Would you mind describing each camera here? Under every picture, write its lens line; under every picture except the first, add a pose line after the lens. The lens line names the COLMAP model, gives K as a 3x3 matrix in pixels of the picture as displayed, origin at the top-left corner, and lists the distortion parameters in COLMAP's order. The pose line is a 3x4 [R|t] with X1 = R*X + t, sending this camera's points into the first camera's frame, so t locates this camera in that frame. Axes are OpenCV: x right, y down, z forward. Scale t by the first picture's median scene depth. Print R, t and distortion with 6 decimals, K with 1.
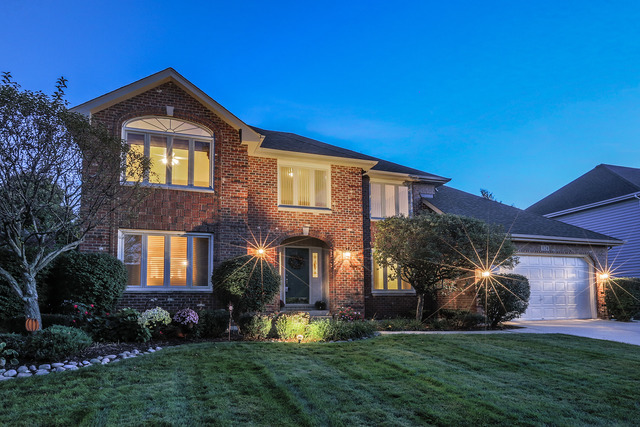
lens RADIAL K [[374.7, 0, 320.0], [0, 374.7, 213.5], [0, 0, 1]] dist [-0.004664, -0.001747]
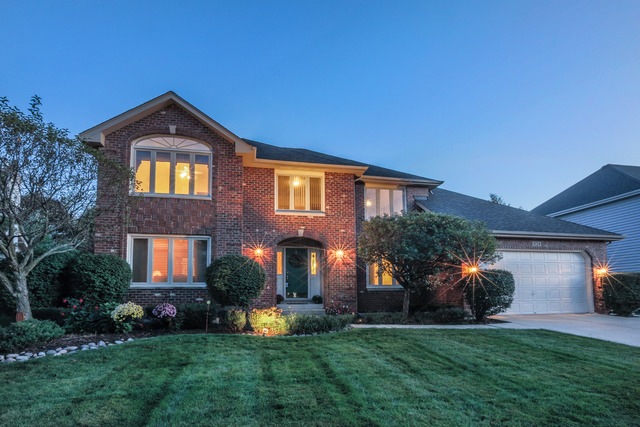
lens RADIAL K [[309.3, 0, 320.3], [0, 309.3, 228.4], [0, 0, 1]] dist [-0.003347, -0.000577]
pose [[0.992044, -0.026330, -0.123106, 0.153692], [0.028687, 0.999437, 0.017413, 0.023263], [0.122578, -0.020806, 0.992241, 0.117009]]
